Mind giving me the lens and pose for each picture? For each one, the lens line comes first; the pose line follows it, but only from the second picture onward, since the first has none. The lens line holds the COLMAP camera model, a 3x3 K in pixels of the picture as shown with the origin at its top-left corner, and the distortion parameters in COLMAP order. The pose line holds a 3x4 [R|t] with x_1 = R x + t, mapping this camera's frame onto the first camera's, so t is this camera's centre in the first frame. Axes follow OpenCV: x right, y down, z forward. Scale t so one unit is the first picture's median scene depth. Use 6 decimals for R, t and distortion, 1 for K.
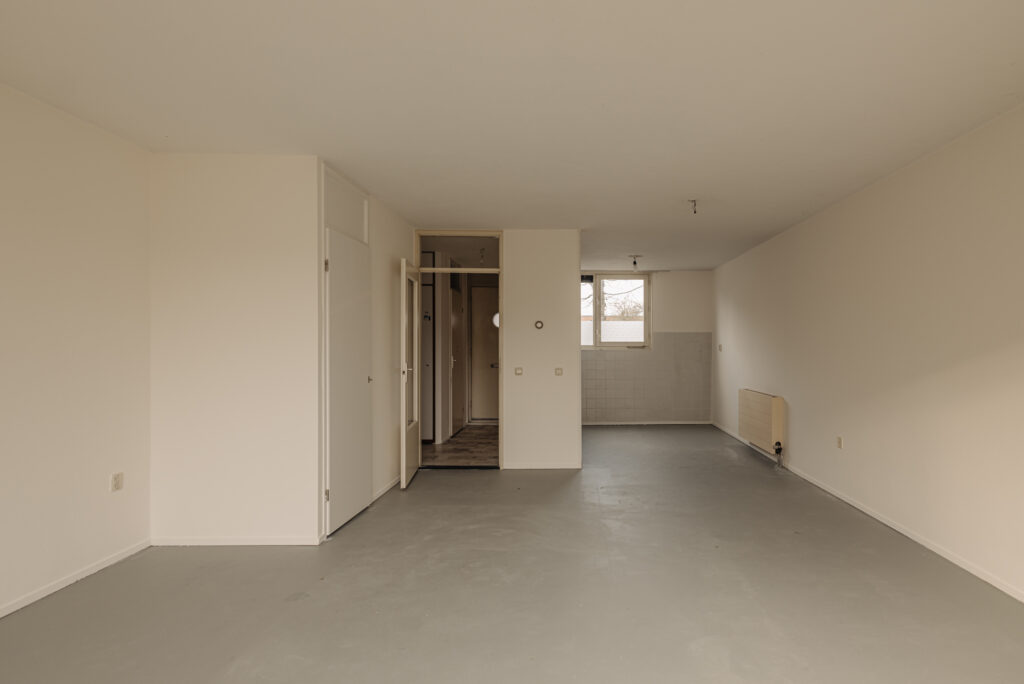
lens RADIAL K [[547.6, 0, 592.1], [0, 547.6, 342.7], [0, 0, 1]] dist [0.000532, 0.000035]
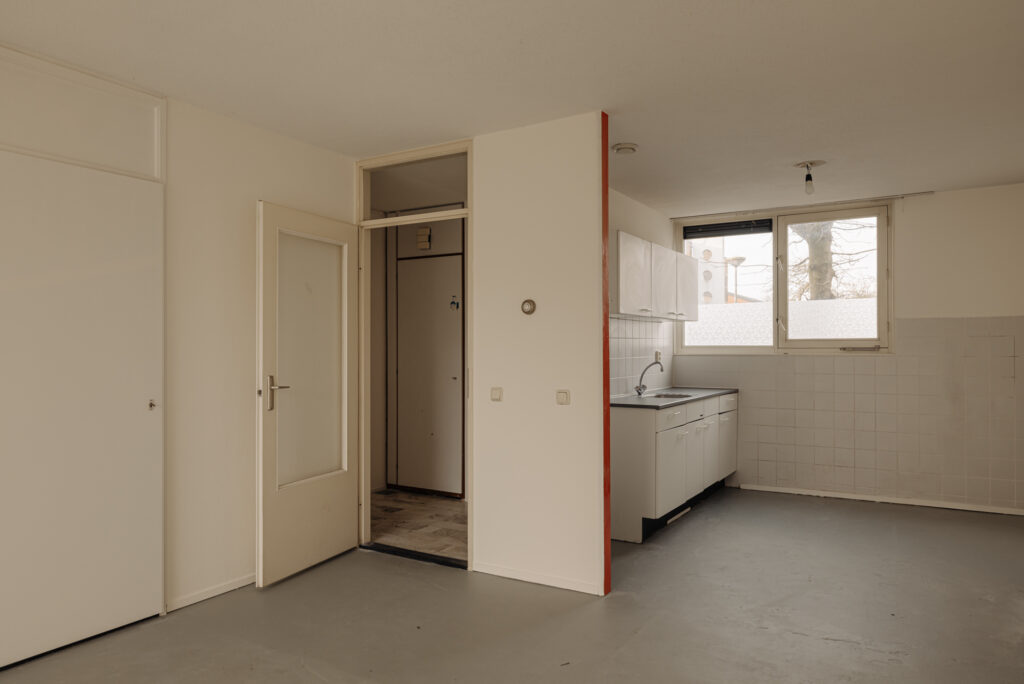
lens RADIAL K [[688.0, 0, 512.0], [0, 688.0, 342.0], [0, 0, 1]] dist [-0.001256, -0.000879]
pose [[0.838236, -0.010400, -0.545208, 0.161040], [0.007975, 0.999945, -0.006813, 0.003593], [0.545249, 0.001363, 0.838273, 0.283661]]
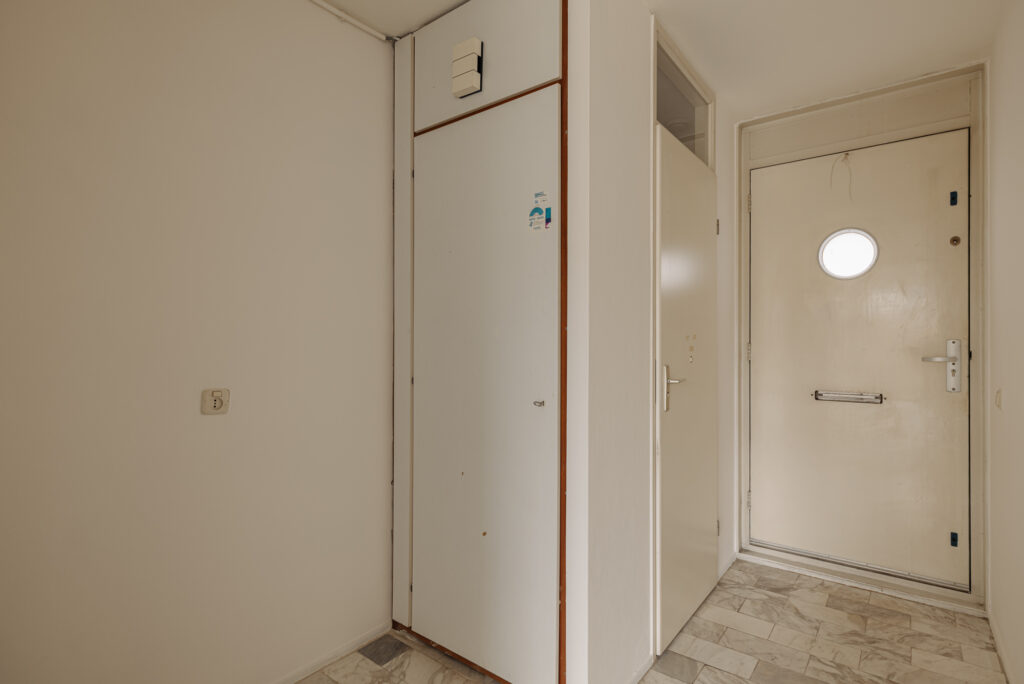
lens RADIAL K [[506.7, 0, 512.0], [0, 506.7, 342.0], [0, 0, 1]] dist [0.000595, 0.000044]
pose [[0.769391, -0.001765, -0.638776, -0.129554], [0.004259, 0.999988, 0.002366, 0.009900], [0.638764, -0.004541, 0.769389, 0.651090]]
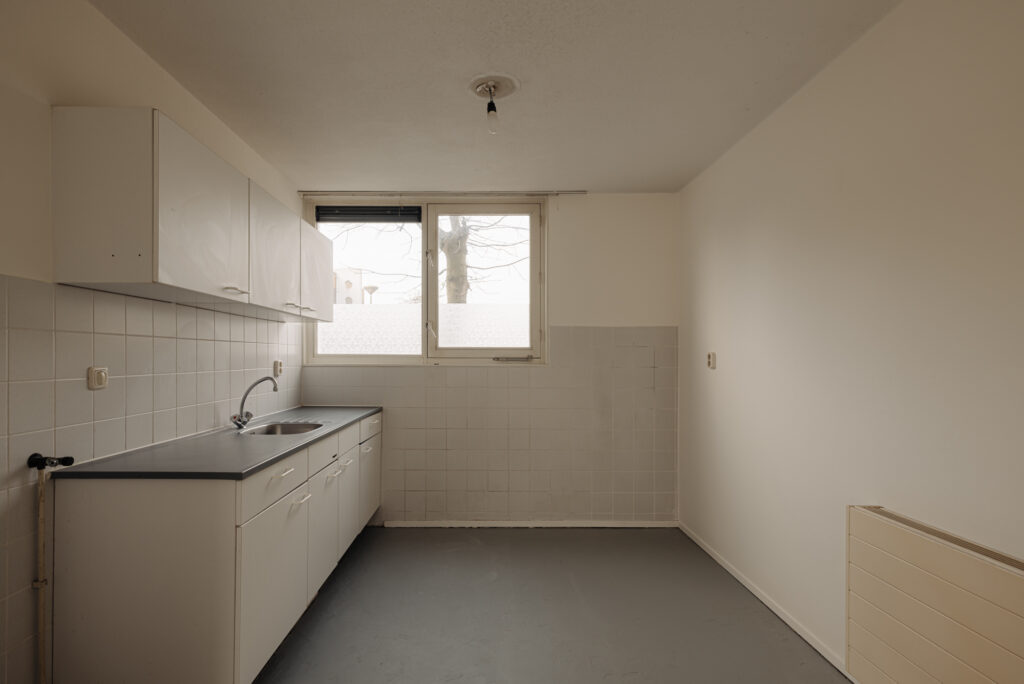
lens RADIAL K [[495.4, 0, 481.6], [0, 495.4, 367.6], [0, 0, 1]] dist [0.001276, 0.000091]
pose [[0.999275, 0.000185, -0.038070, 0.070787], [0.000715, 0.999720, 0.023644, 0.005727], [0.038063, -0.023654, 0.998995, 0.585096]]
